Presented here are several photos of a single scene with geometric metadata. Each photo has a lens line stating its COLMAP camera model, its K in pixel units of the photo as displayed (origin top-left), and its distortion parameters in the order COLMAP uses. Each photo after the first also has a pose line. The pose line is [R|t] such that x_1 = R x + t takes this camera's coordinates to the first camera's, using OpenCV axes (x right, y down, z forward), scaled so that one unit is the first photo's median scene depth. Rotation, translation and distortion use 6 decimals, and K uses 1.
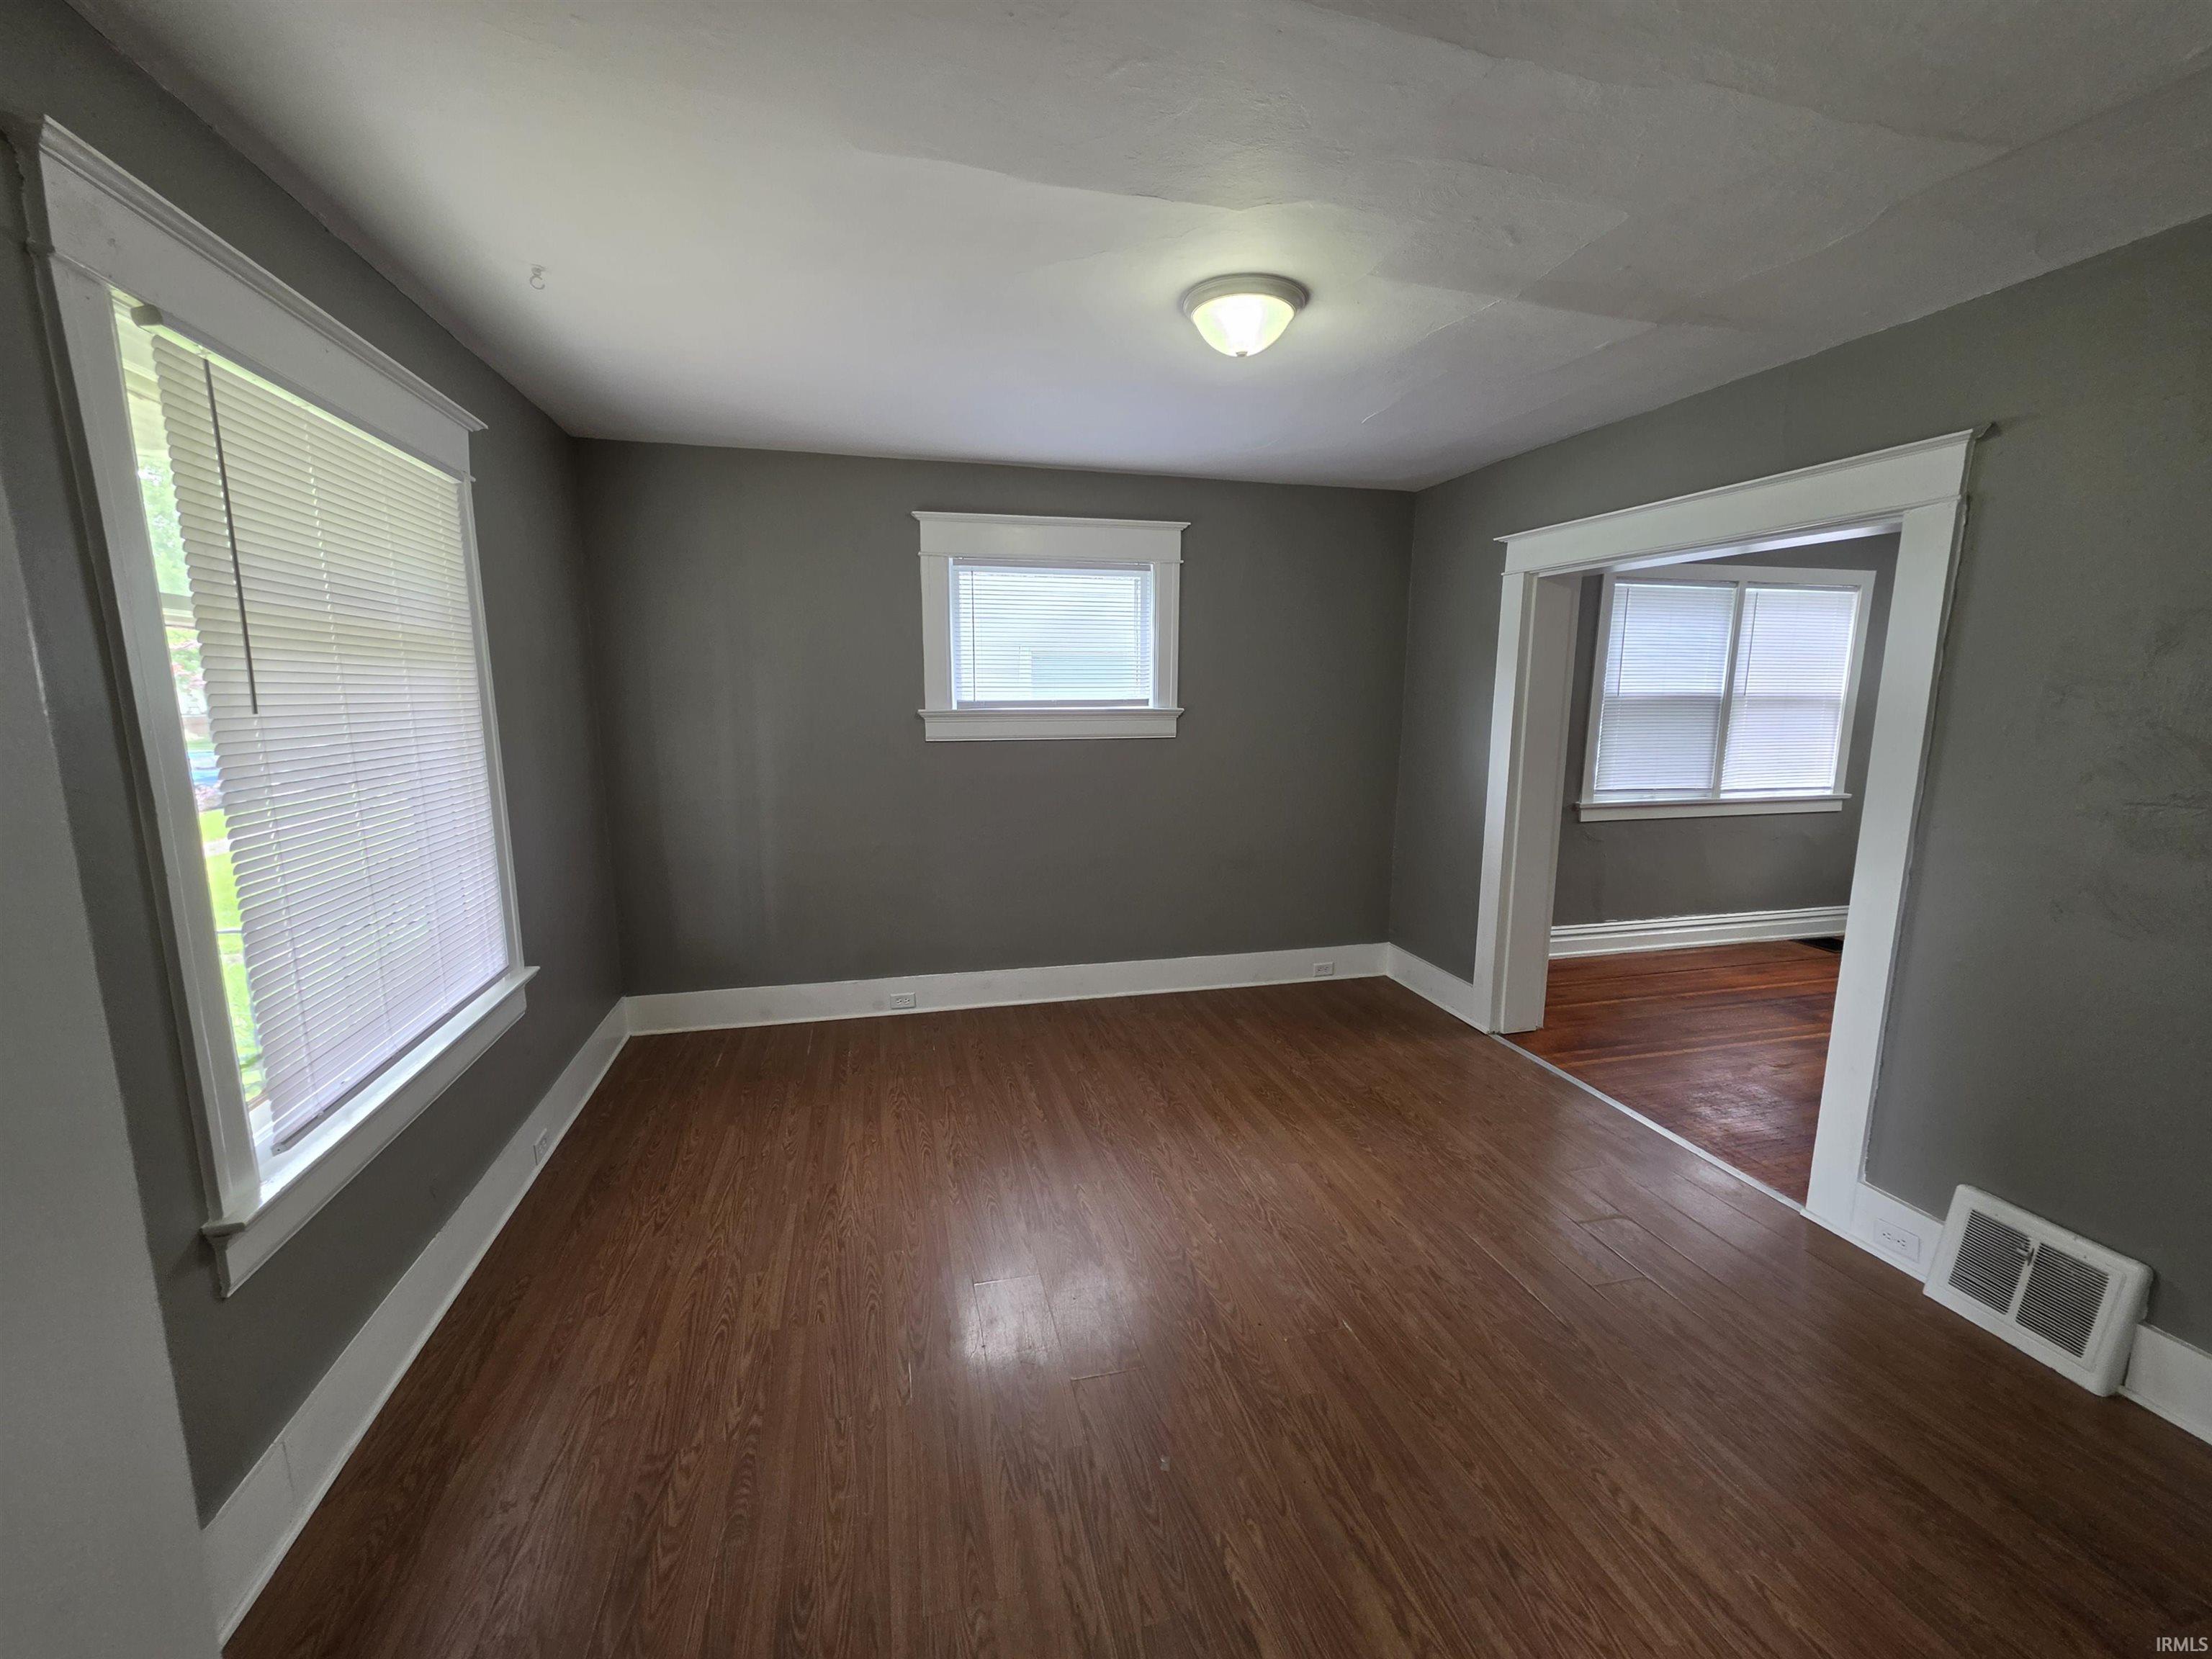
lens RADIAL K [[888.7, 0, 1096.1], [0, 888.7, 826.2], [0, 0, 1]] dist [0.001269, 0.000108]
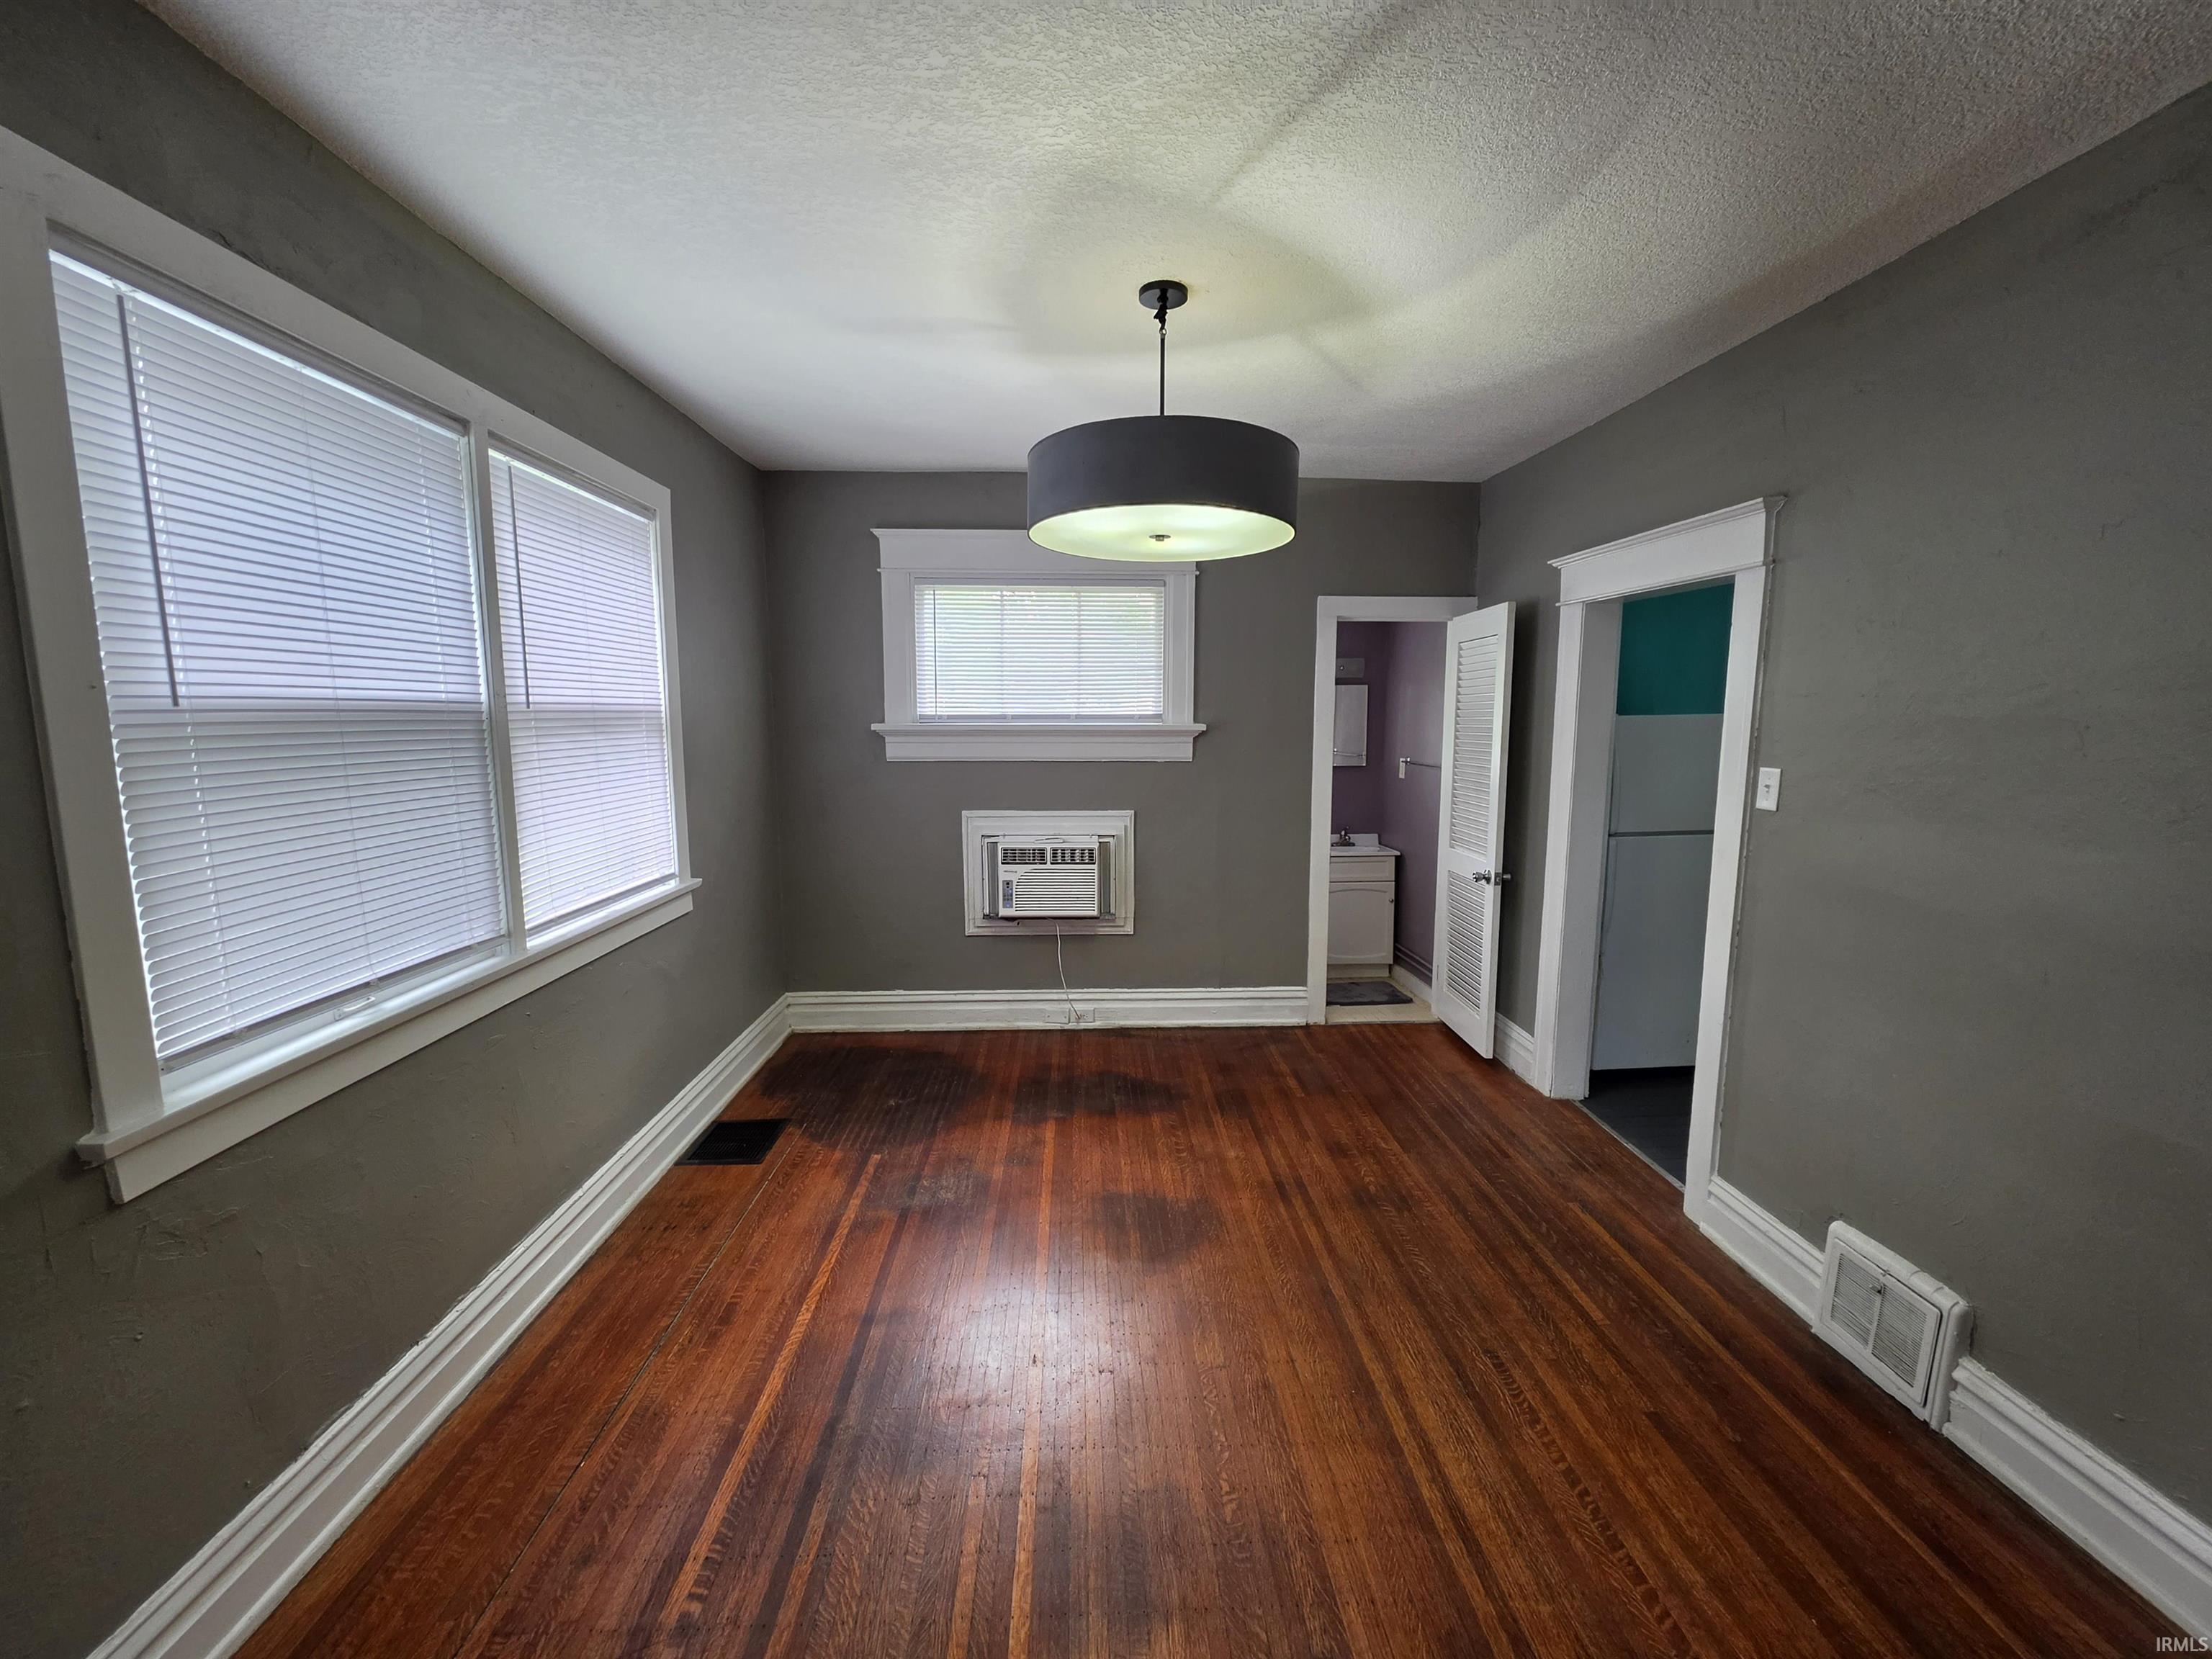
lens RADIAL K [[895.1, 0, 1113.2], [0, 895.1, 828.1], [0, 0, 1]] dist [-0.001651, -0.000068]
pose [[0.193571, -0.124102, 0.973206, 0.492047], [0.152324, 0.983740, 0.095148, -0.121078], [-0.969189, 0.129825, 0.209327, 0.888332]]
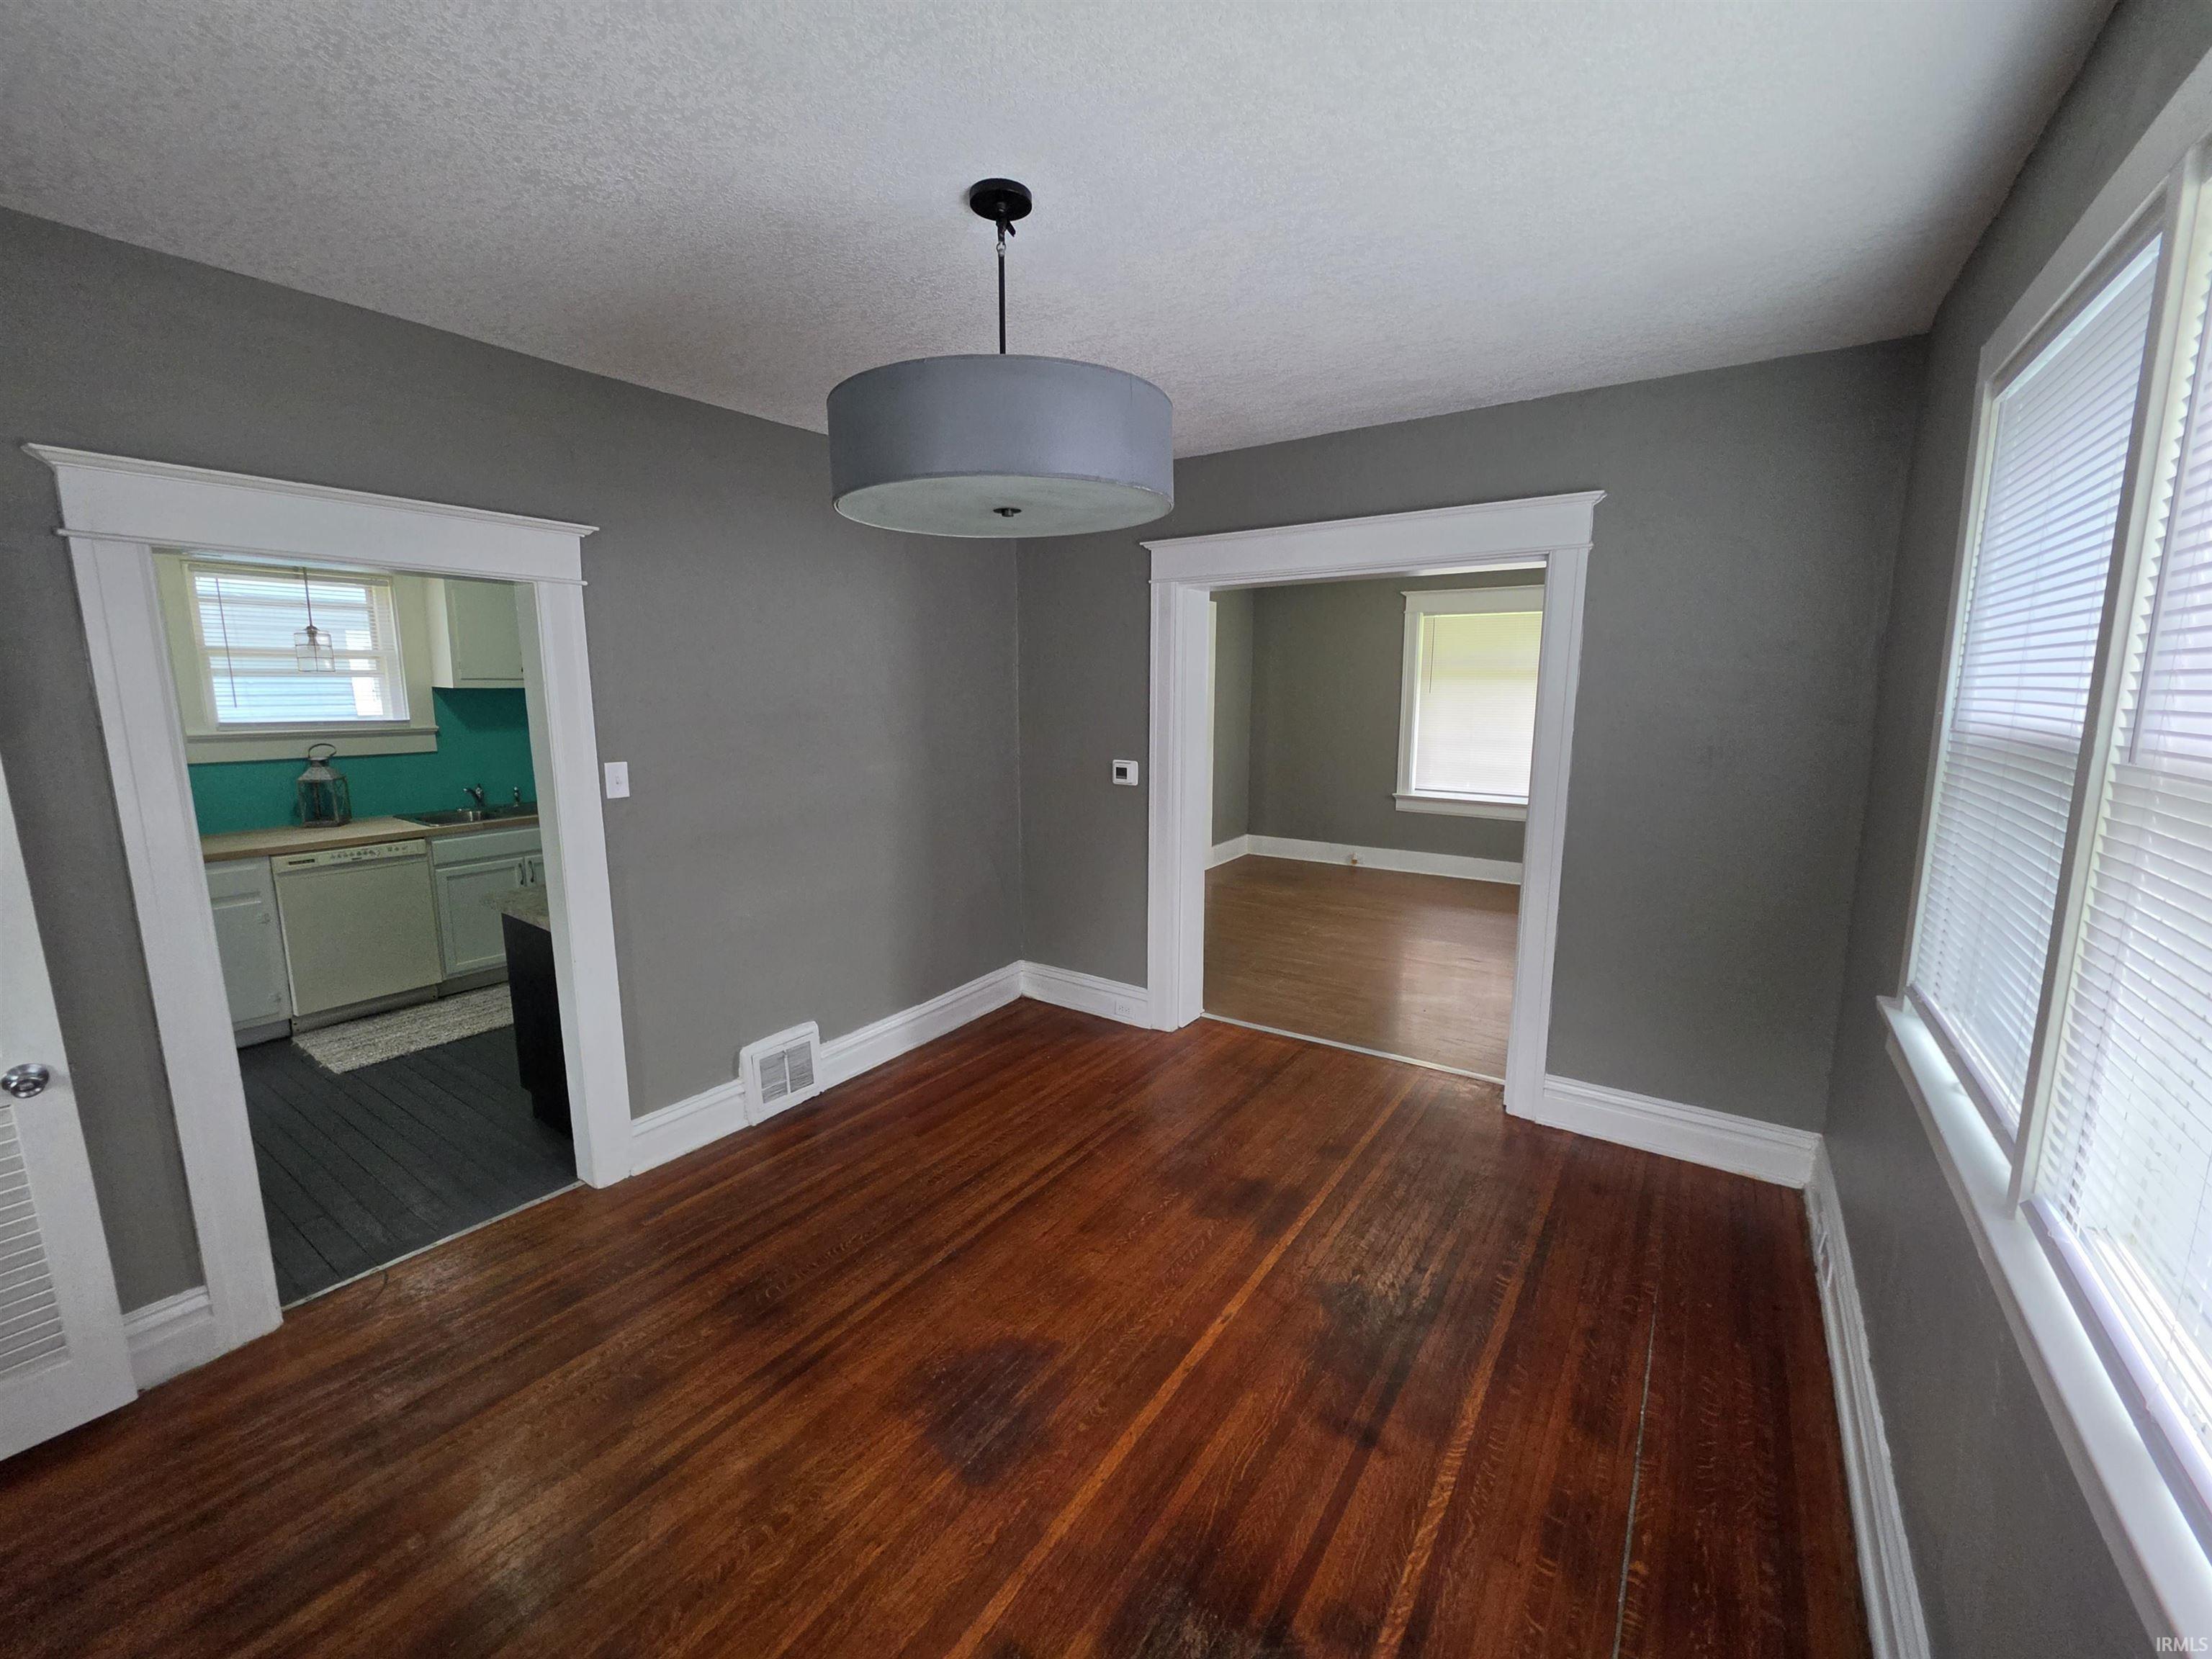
lens RADIAL K [[891.8, 0, 1101.0], [0, 891.8, 827.9], [0, 0, 1]] dist [-0.000377, -0.000089]
pose [[-0.745376, 0.108246, -0.657797, 1.405997], [-0.101538, 0.956782, 0.272504, -0.224626], [0.658866, 0.269910, -0.702171, 1.373333]]
